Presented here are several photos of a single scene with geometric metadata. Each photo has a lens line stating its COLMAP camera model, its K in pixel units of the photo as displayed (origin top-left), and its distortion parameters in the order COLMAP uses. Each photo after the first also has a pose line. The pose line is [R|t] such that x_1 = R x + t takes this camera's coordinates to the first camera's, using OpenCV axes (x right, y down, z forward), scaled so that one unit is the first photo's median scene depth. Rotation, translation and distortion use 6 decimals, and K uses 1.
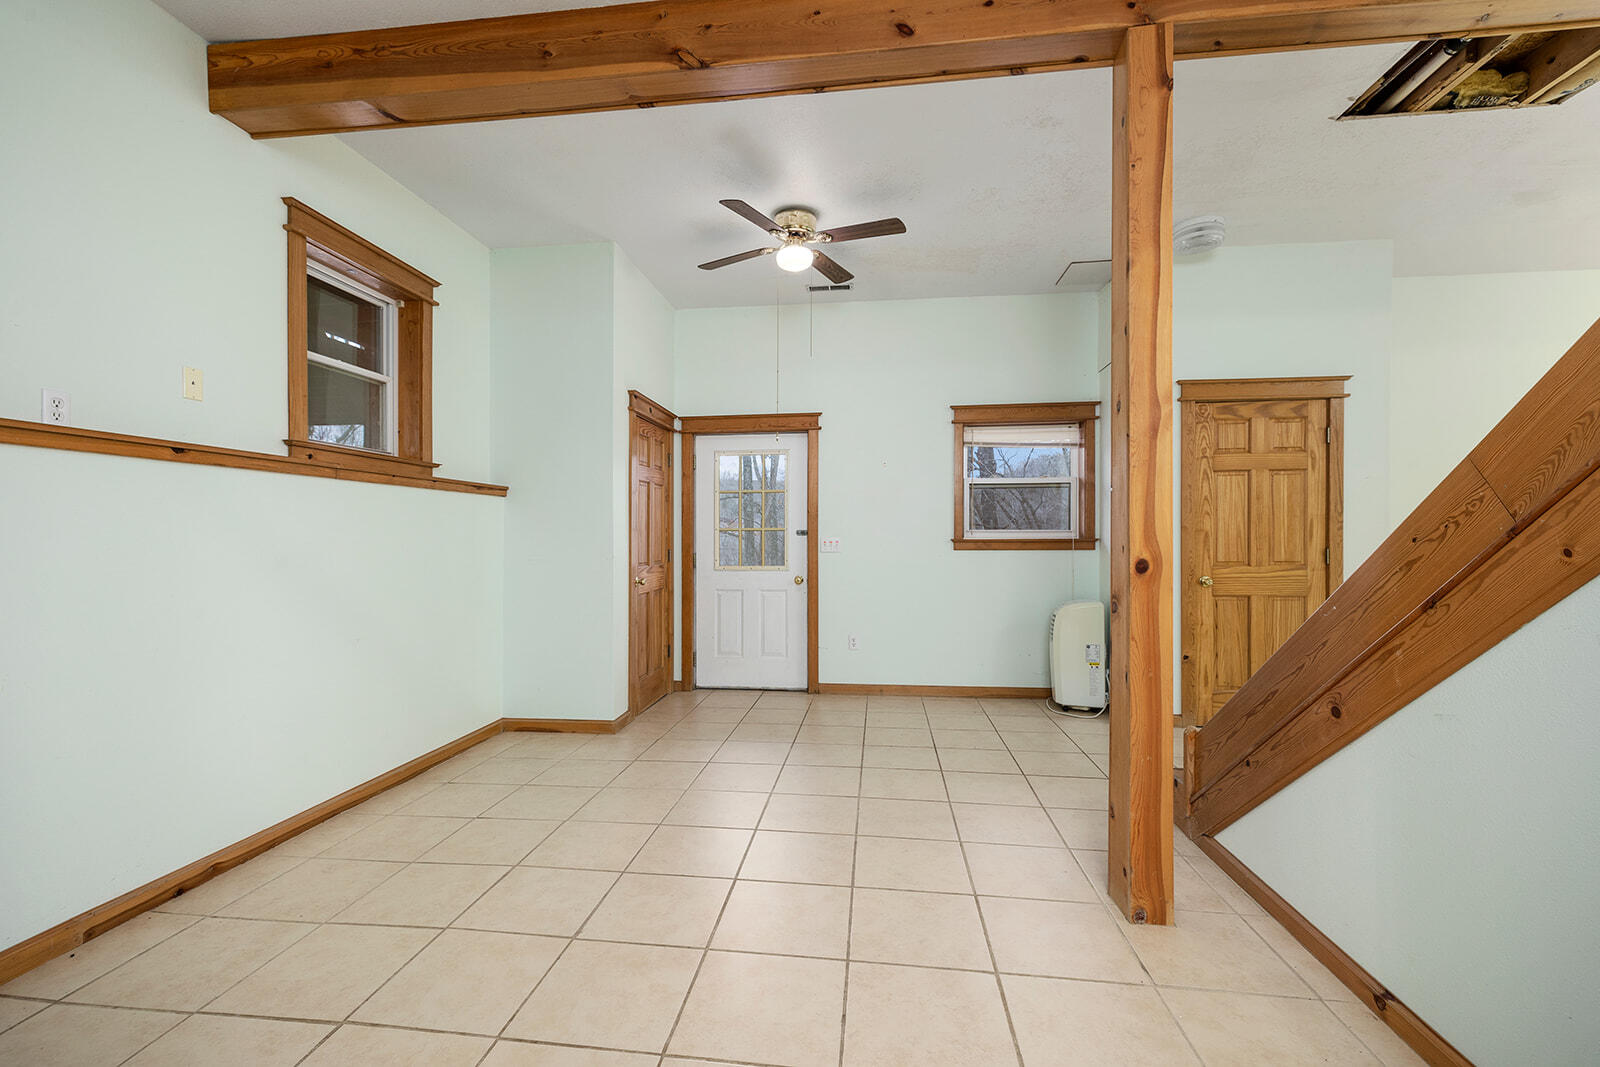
lens RADIAL K [[688.8, 0, 799.4], [0, 688.8, 536.8], [0, 0, 1]] dist [-0.000795, -0.000476]
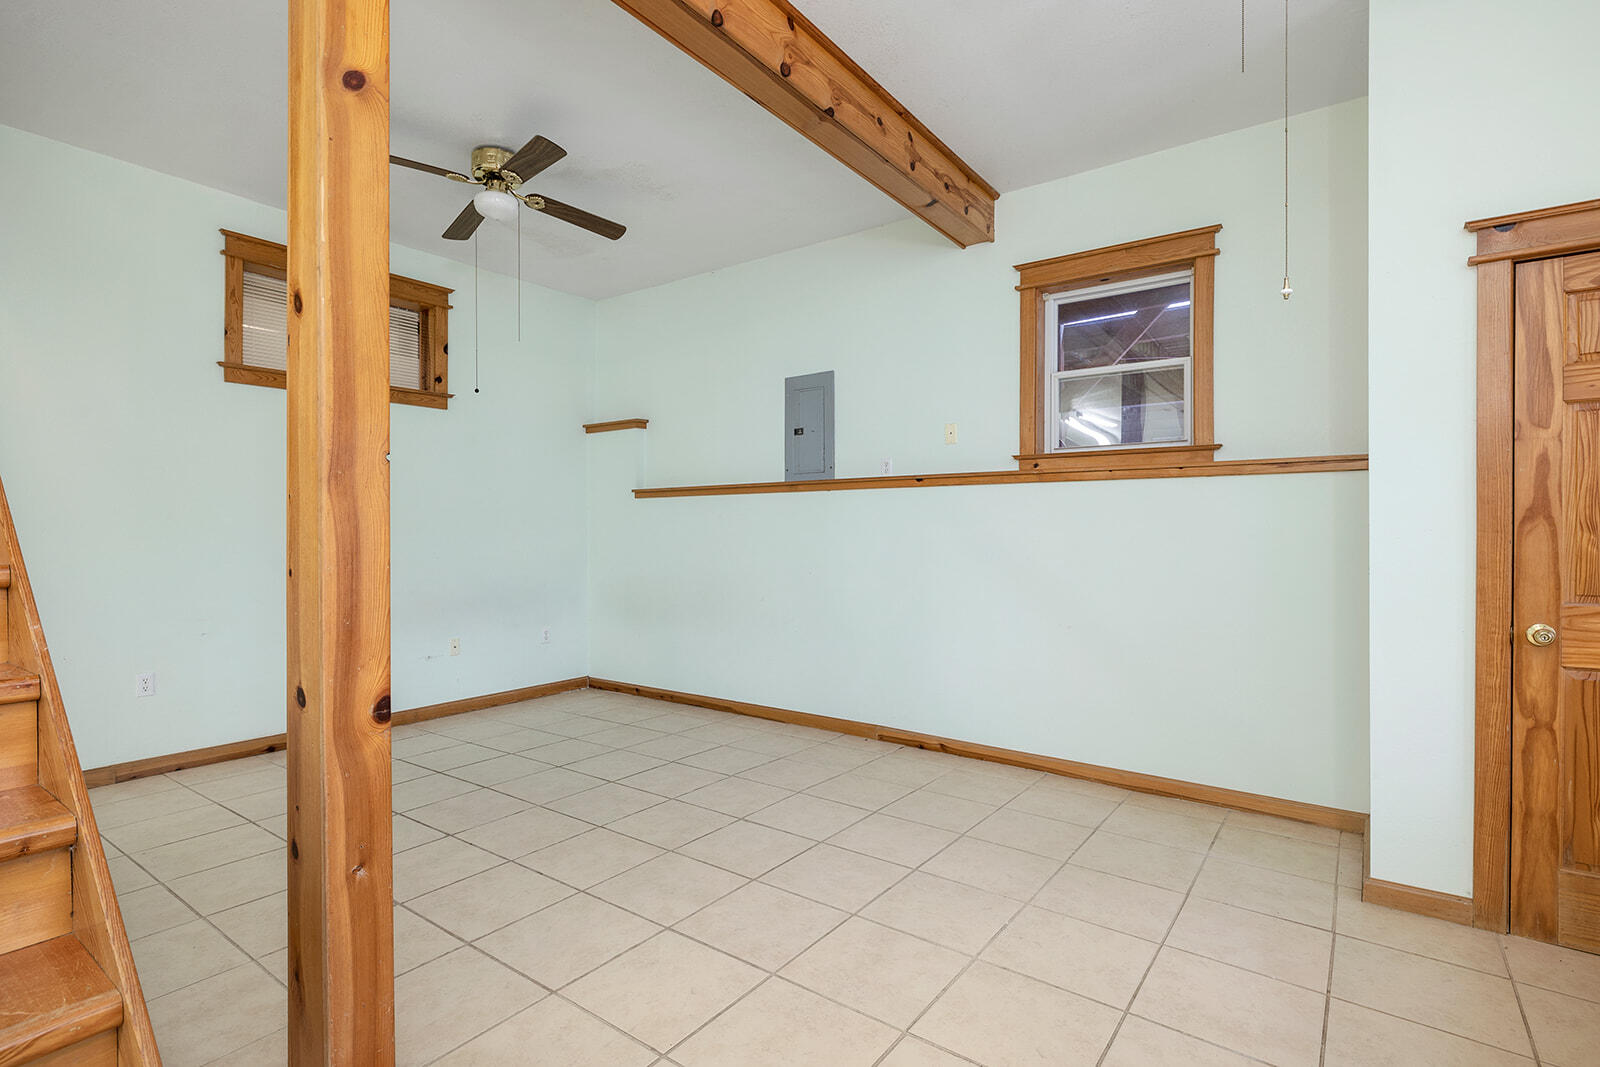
lens RADIAL K [[781.3, 0, 801.3], [0, 781.3, 531.4], [0, 0, 1]] dist [-0.001410, -0.000132]
pose [[-0.491594, 0.002394, -0.870821, 0.691476], [-0.002527, 0.999988, 0.004176, -0.005988], [0.870821, 0.004253, -0.491582, 1.324637]]
